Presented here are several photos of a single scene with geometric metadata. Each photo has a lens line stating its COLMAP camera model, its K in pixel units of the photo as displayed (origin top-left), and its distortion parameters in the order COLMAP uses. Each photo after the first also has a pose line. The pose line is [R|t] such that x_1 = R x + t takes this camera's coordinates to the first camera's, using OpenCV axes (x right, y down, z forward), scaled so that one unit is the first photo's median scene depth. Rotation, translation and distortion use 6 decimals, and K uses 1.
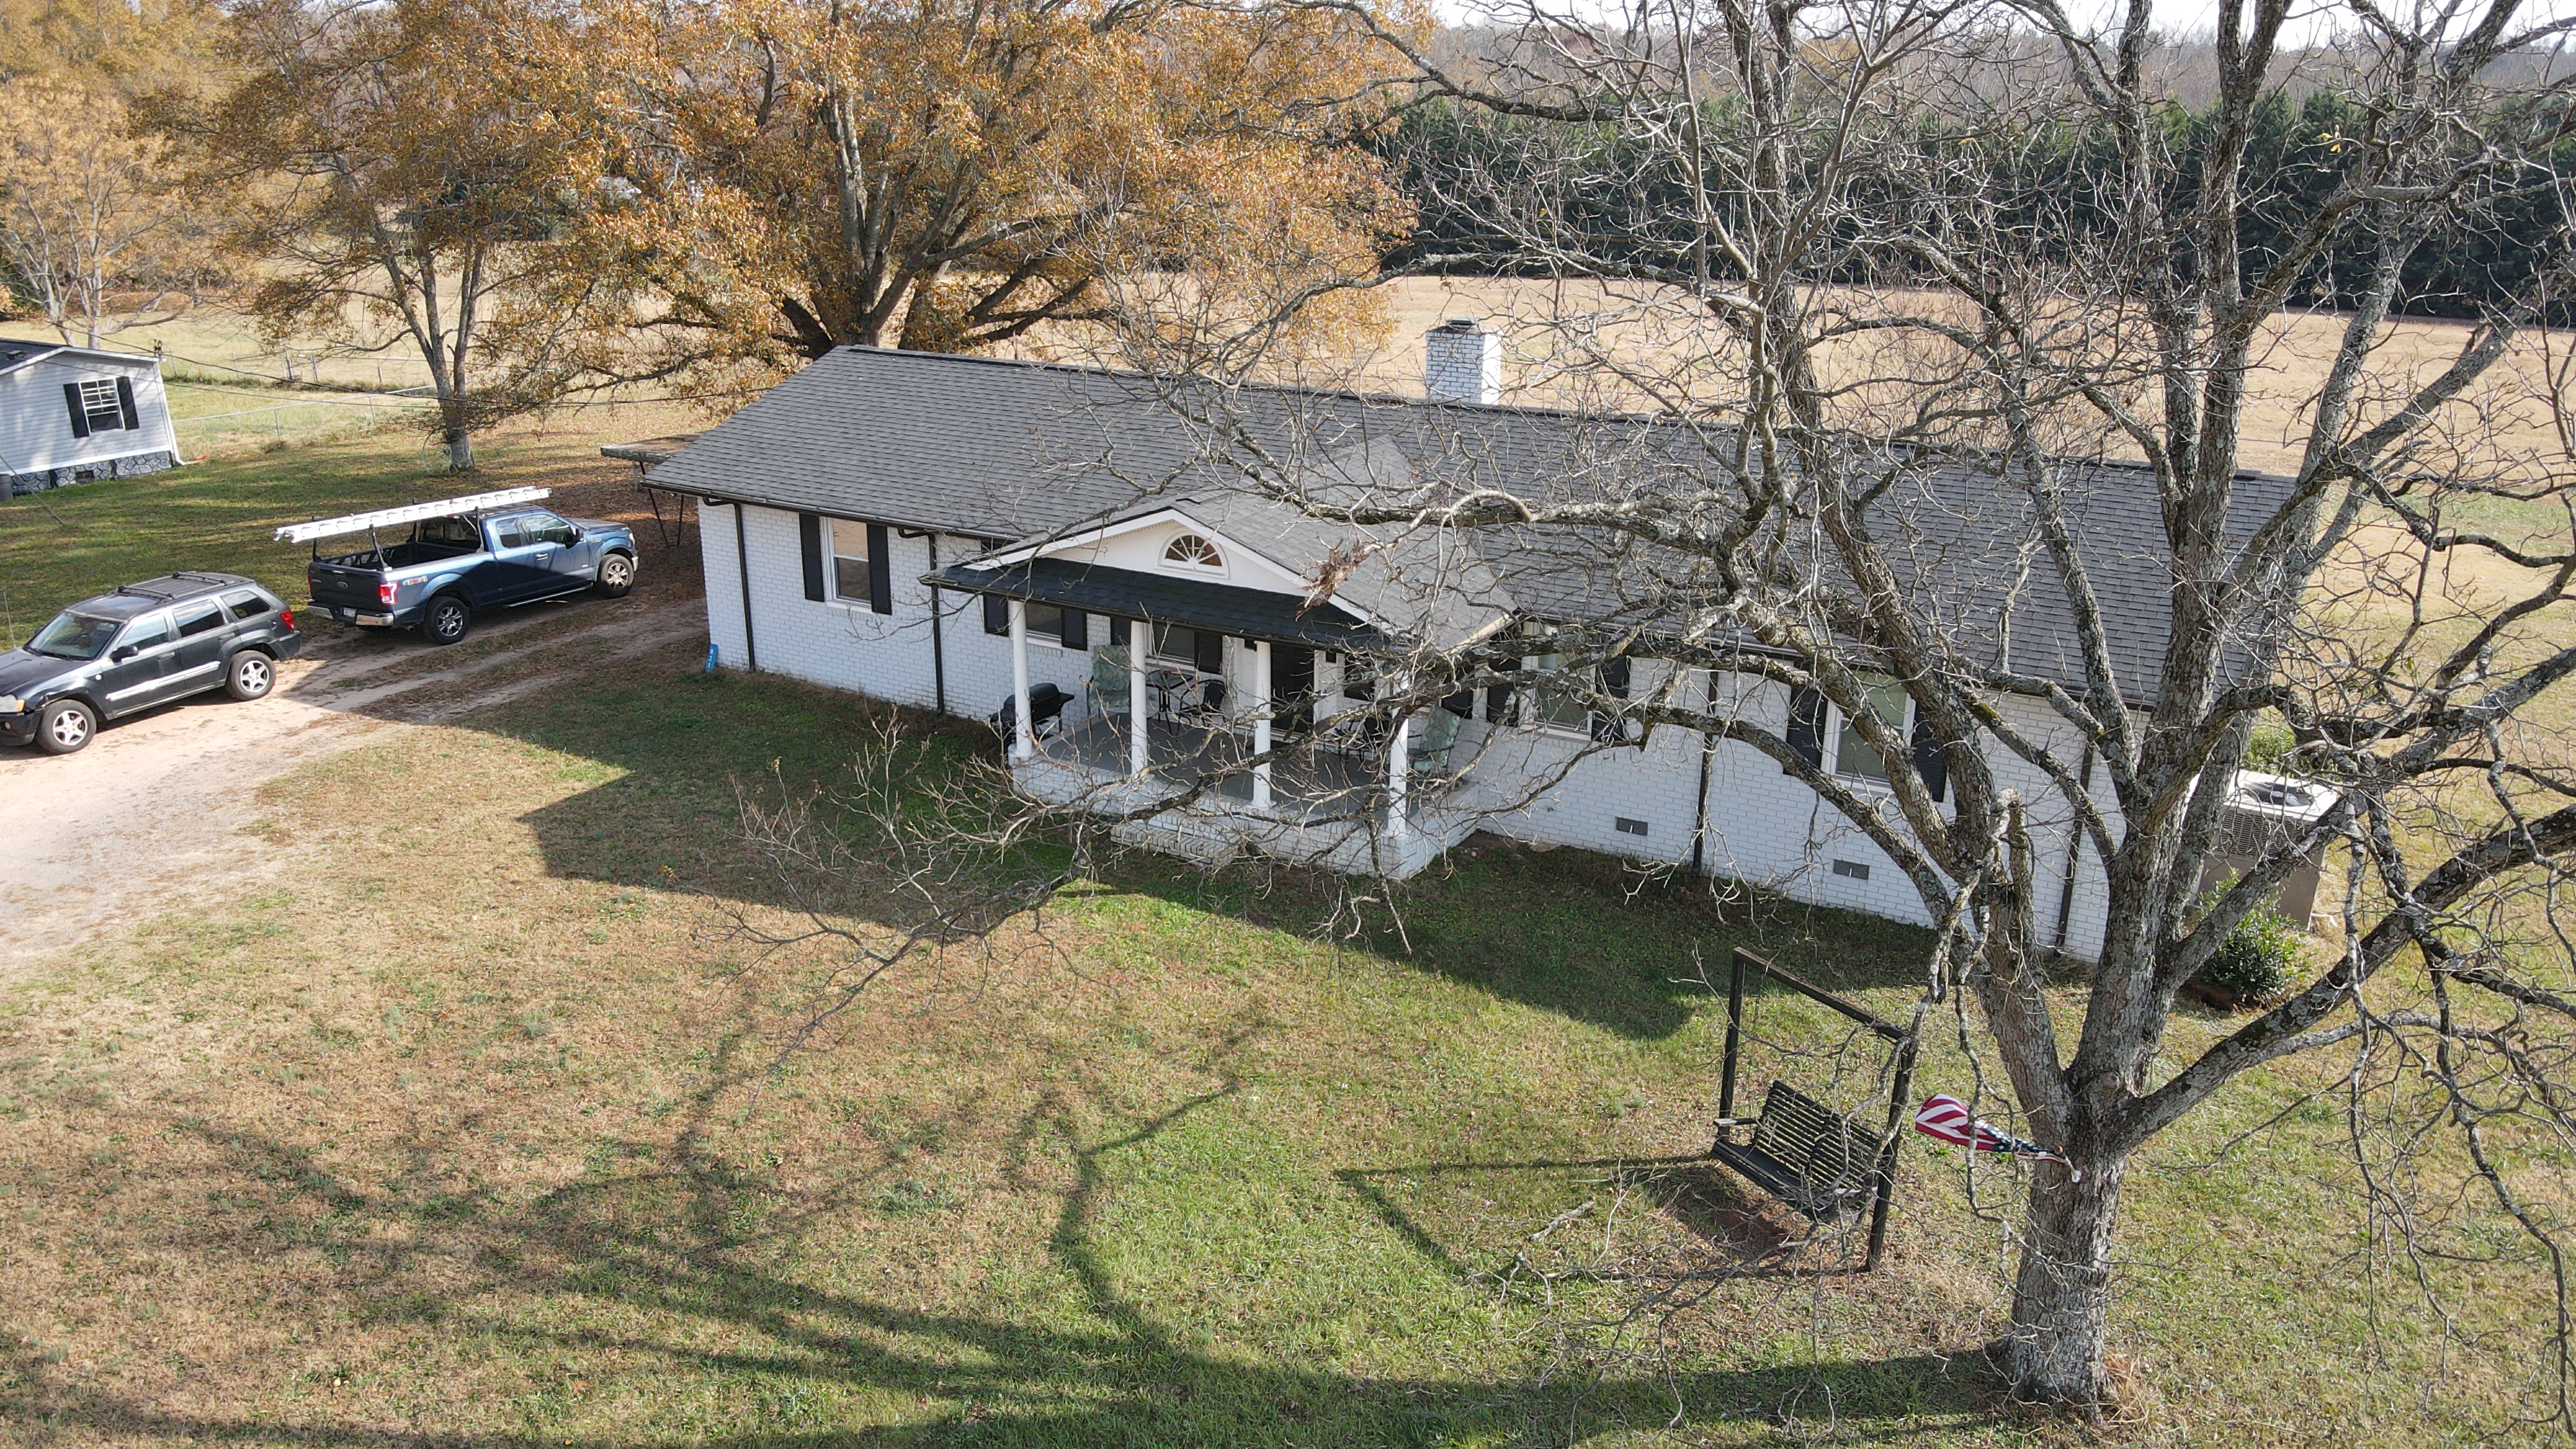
lens RADIAL K [[1873.8, 0, 1309.4], [0, 1873.8, 767.8], [0, 0, 1]] dist [0.032302, -0.000067]
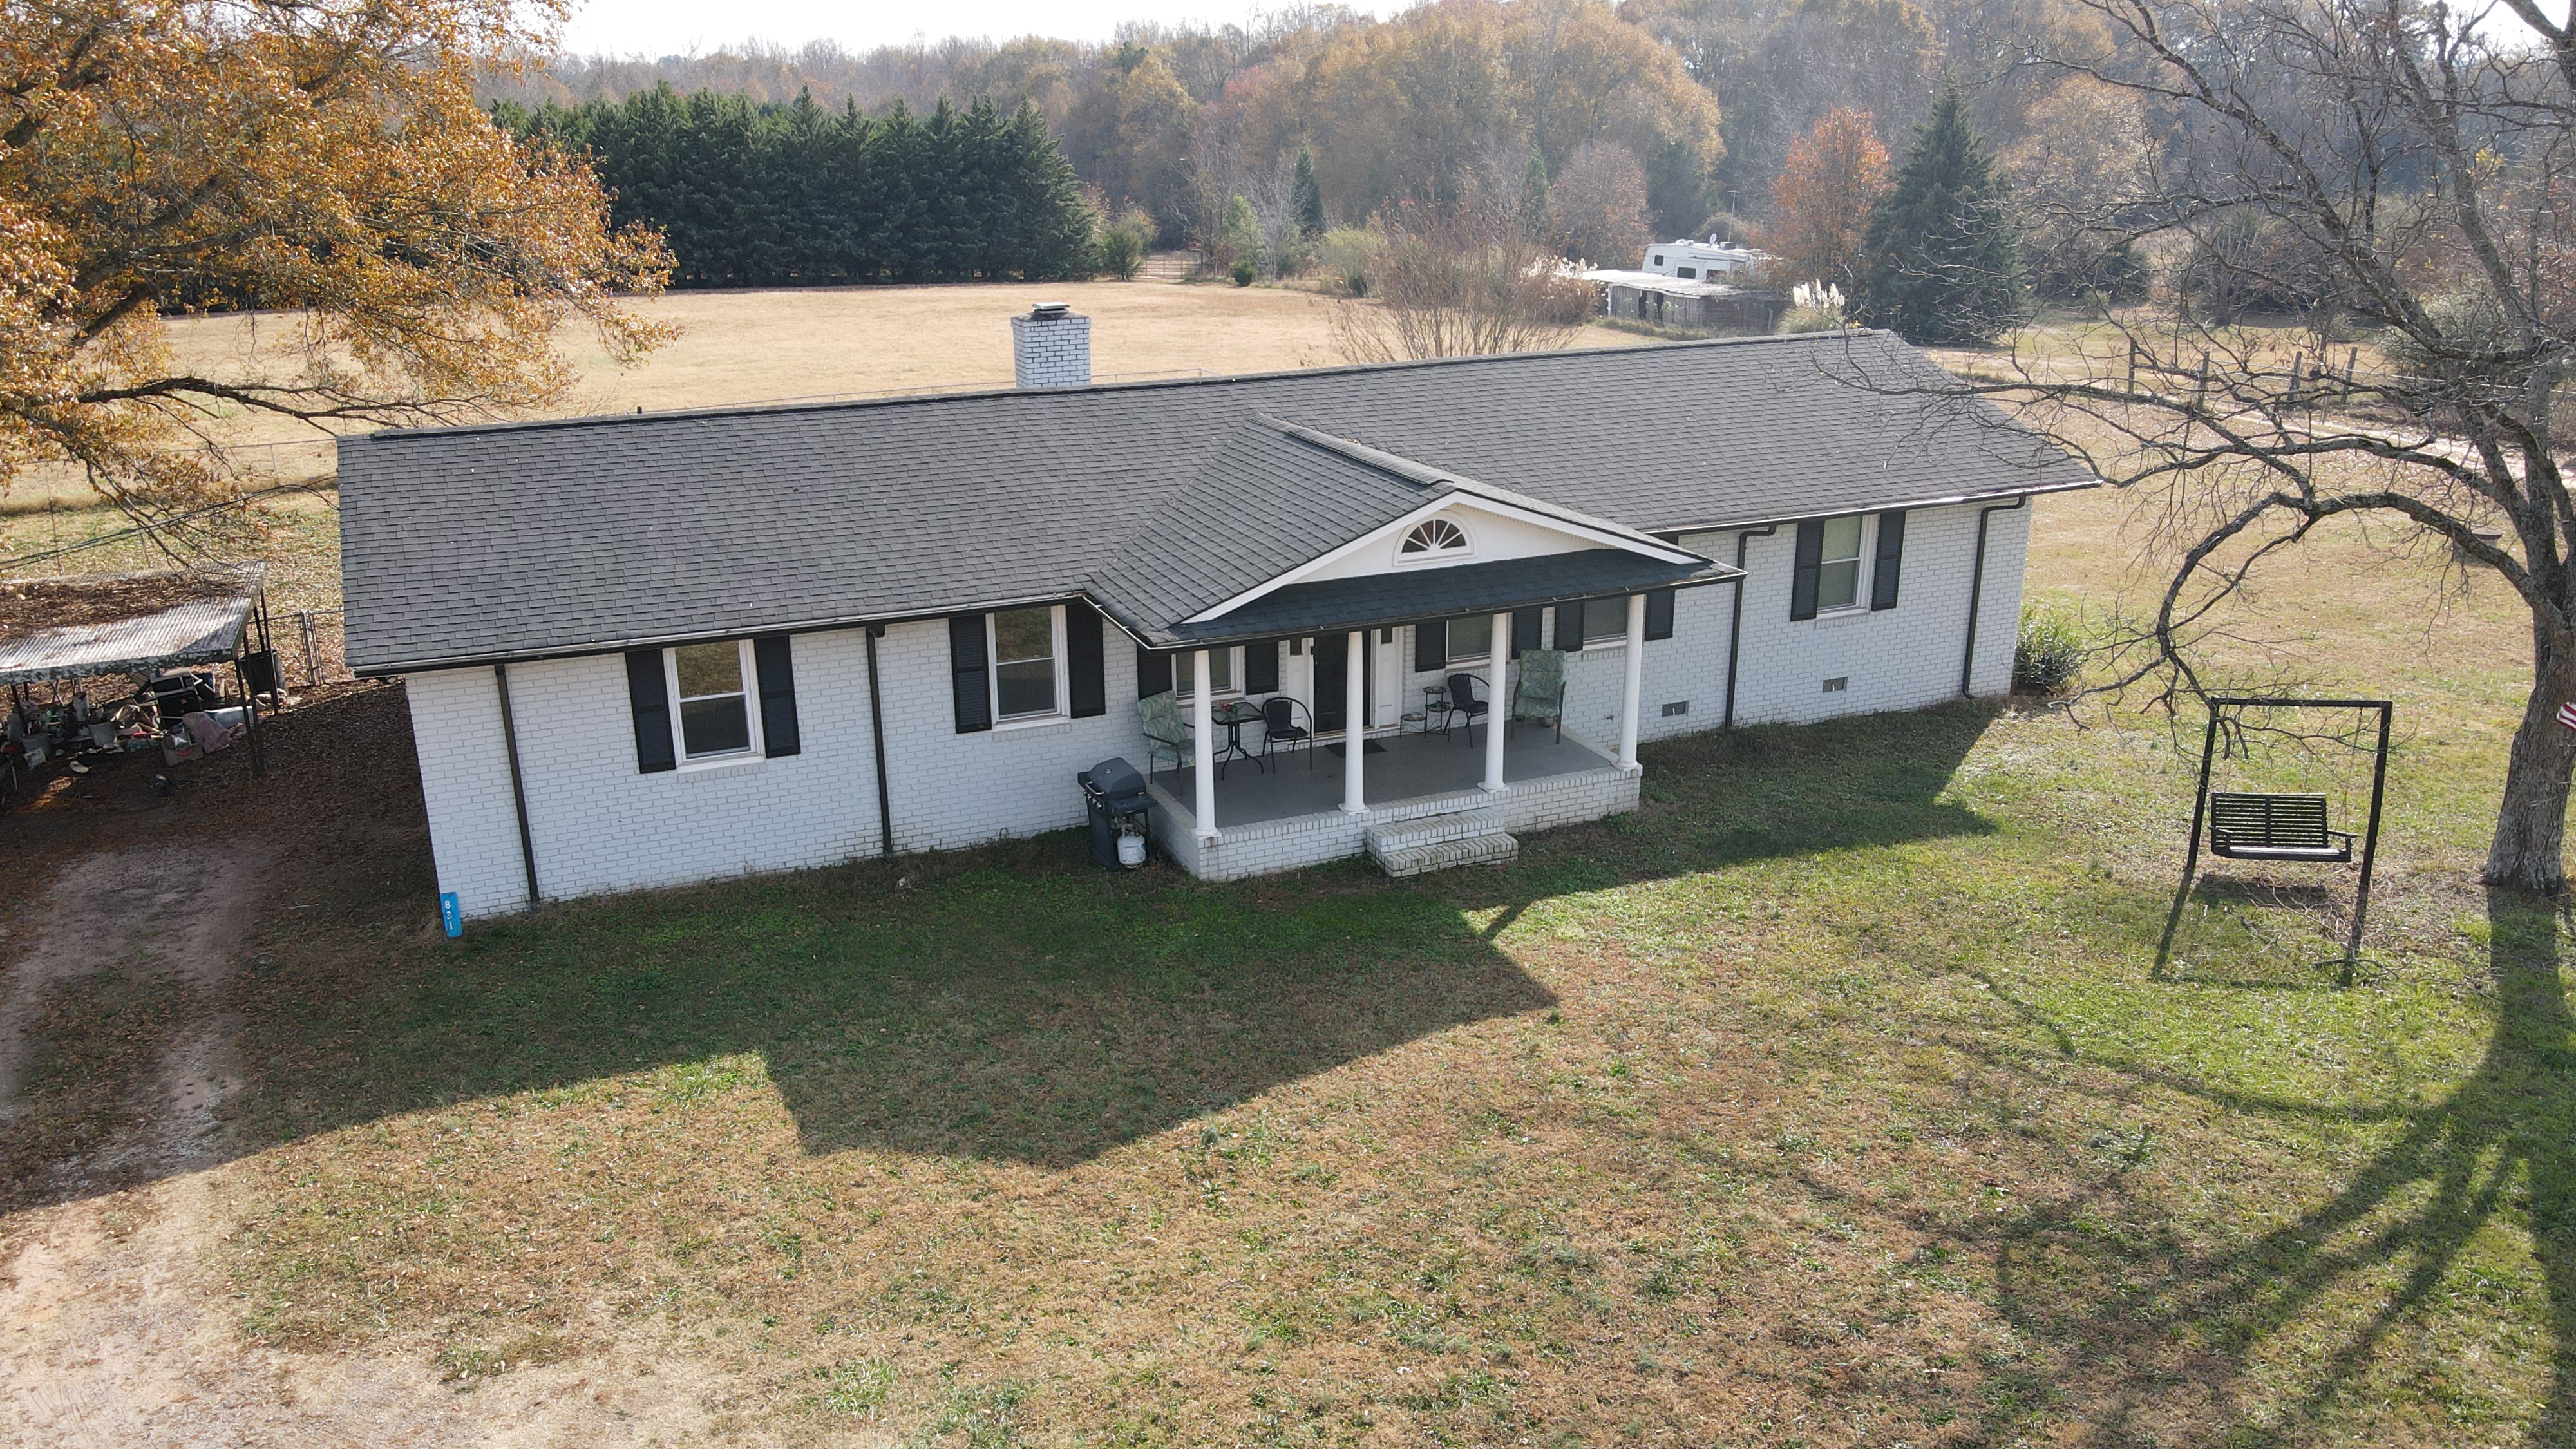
lens RADIAL K [[1871.8, 0, 1288.0], [0, 1871.8, 724.5], [0, 0, 1]] dist [0.002449, 0.007048]
pose [[0.616091, -0.272392, 0.739076, -0.754213], [0.279228, 0.952893, 0.118433, -0.146200], [-0.736521, 0.133405, 0.663129, 0.419208]]
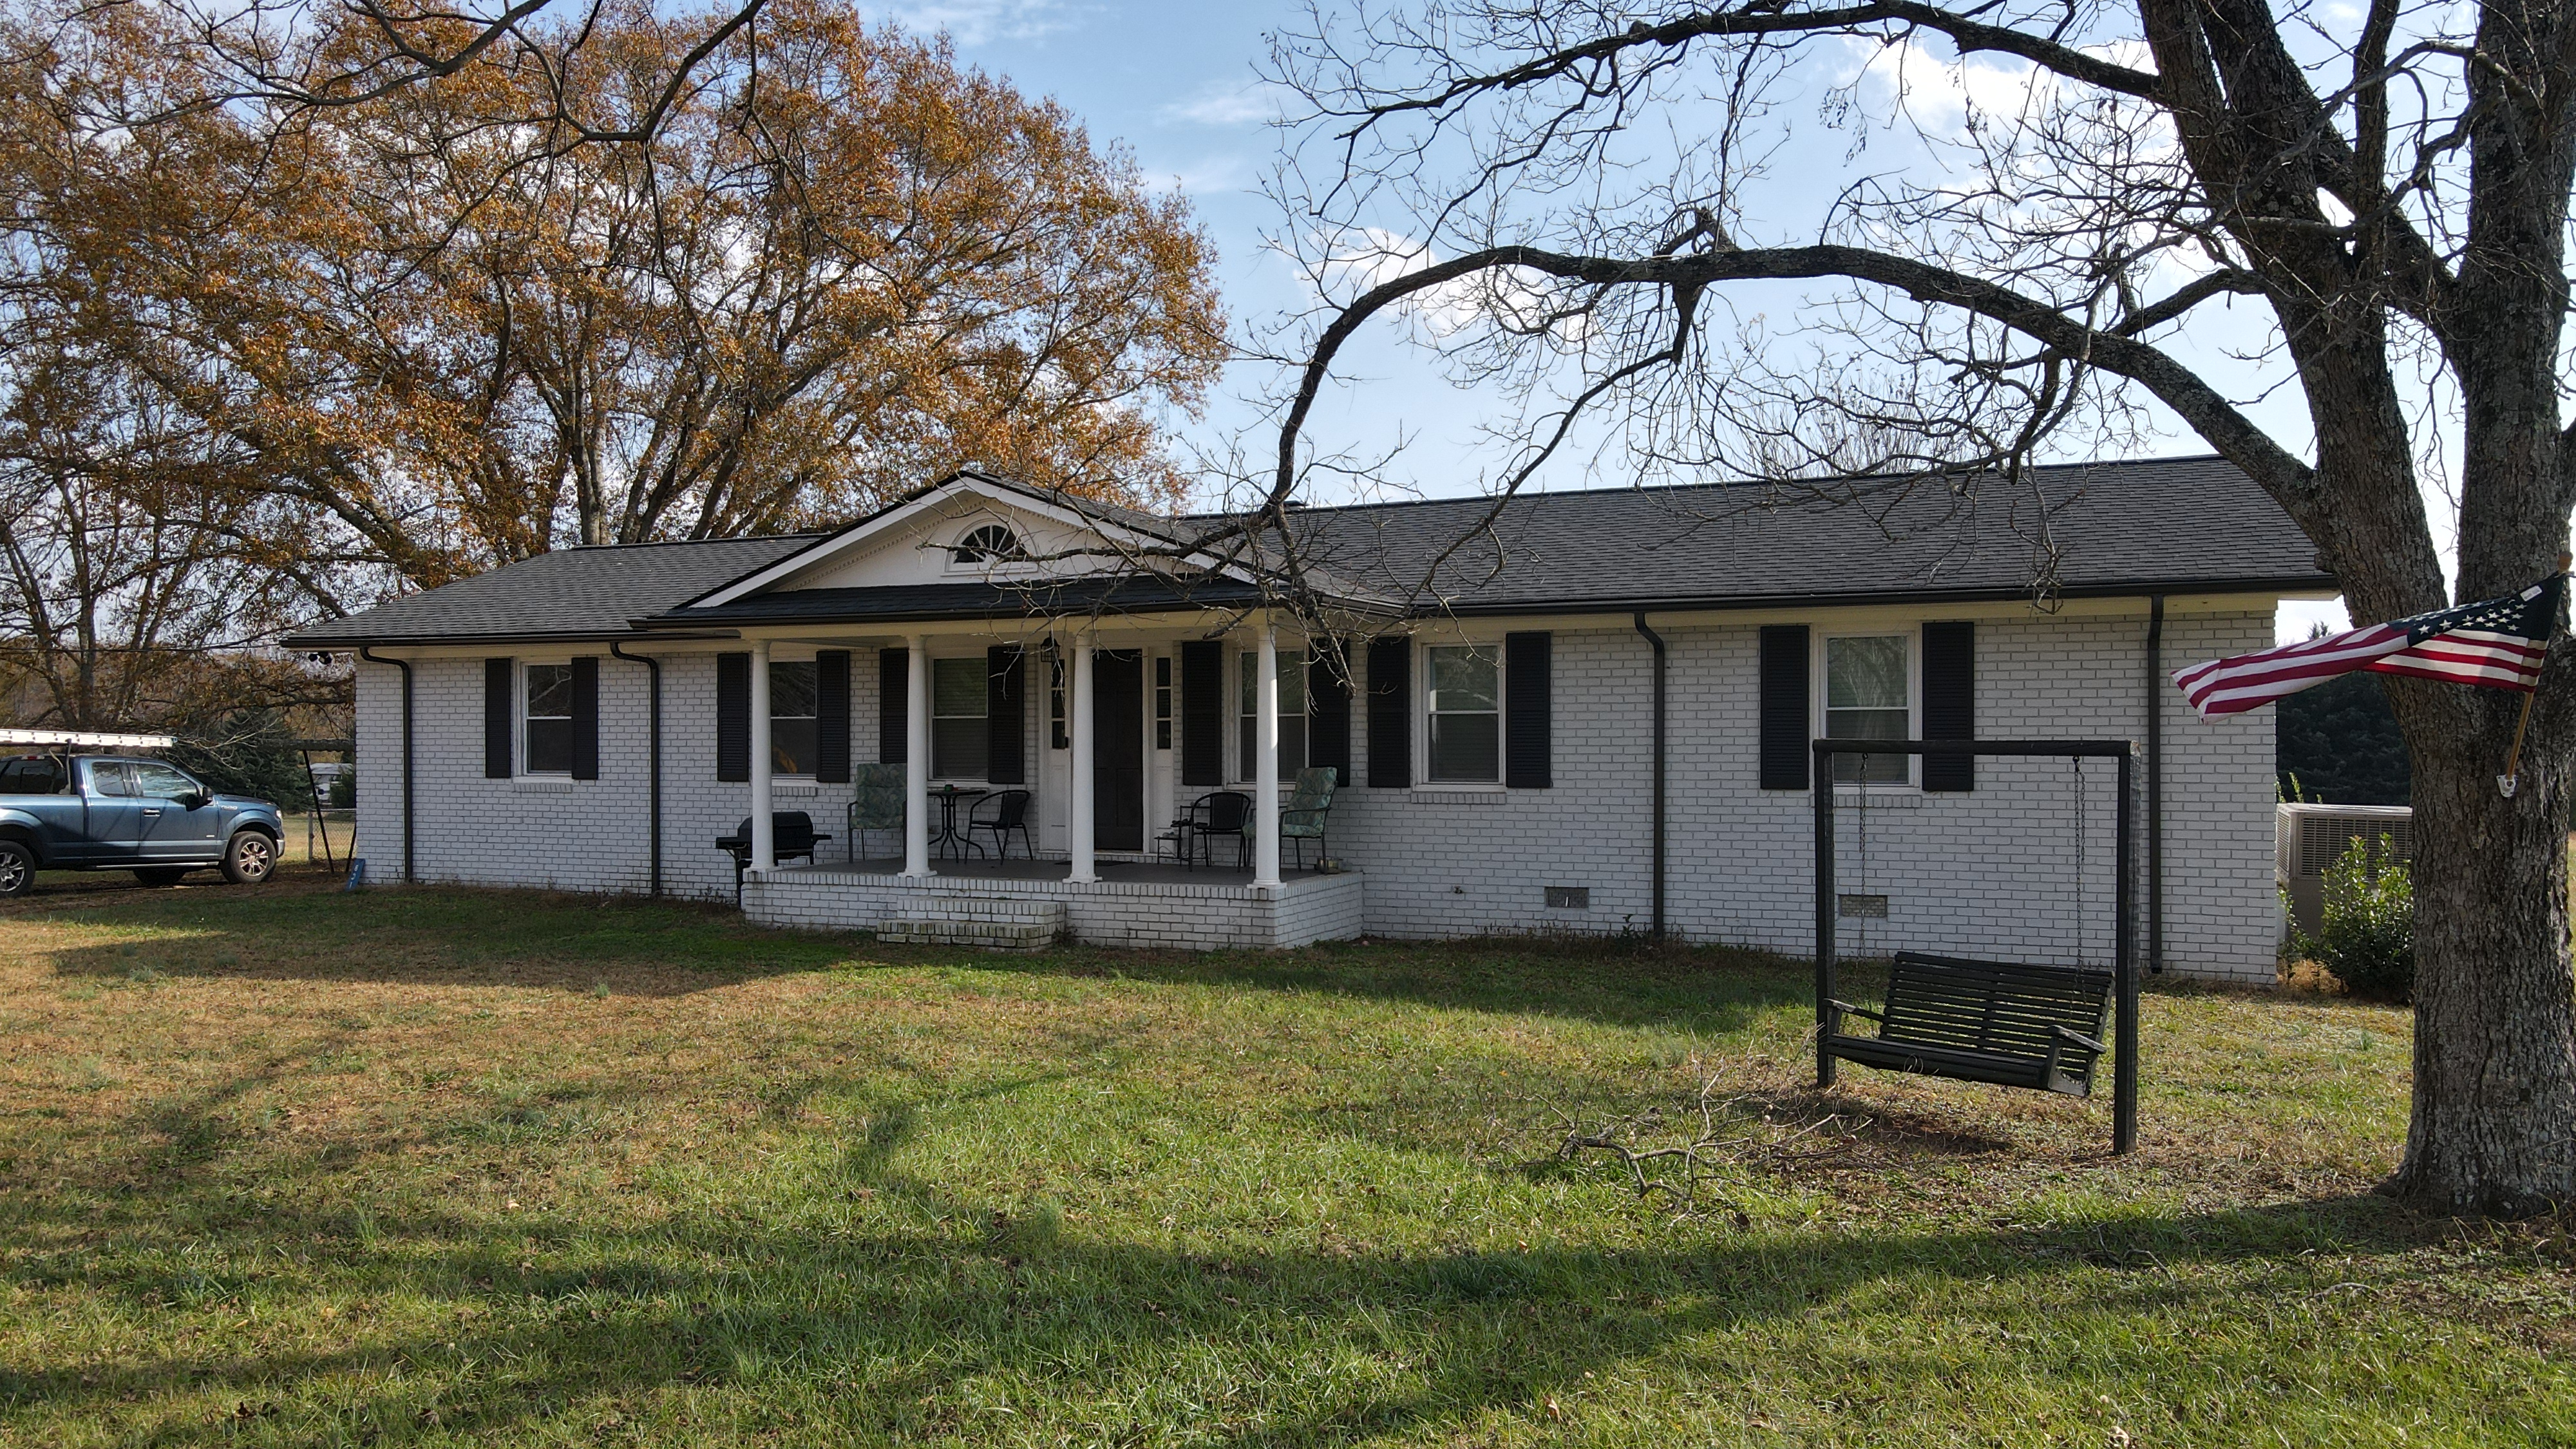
lens RADIAL K [[1864.6, 0, 1284.1], [0, 1864.6, 756.3], [0, 0, 1]] dist [0.004106, 0.006705]
pose [[0.993441, -0.019310, 0.112708, -0.027560], [0.055356, 0.943663, -0.326245, 0.212099], [-0.100058, 0.330344, 0.938542, 0.264071]]
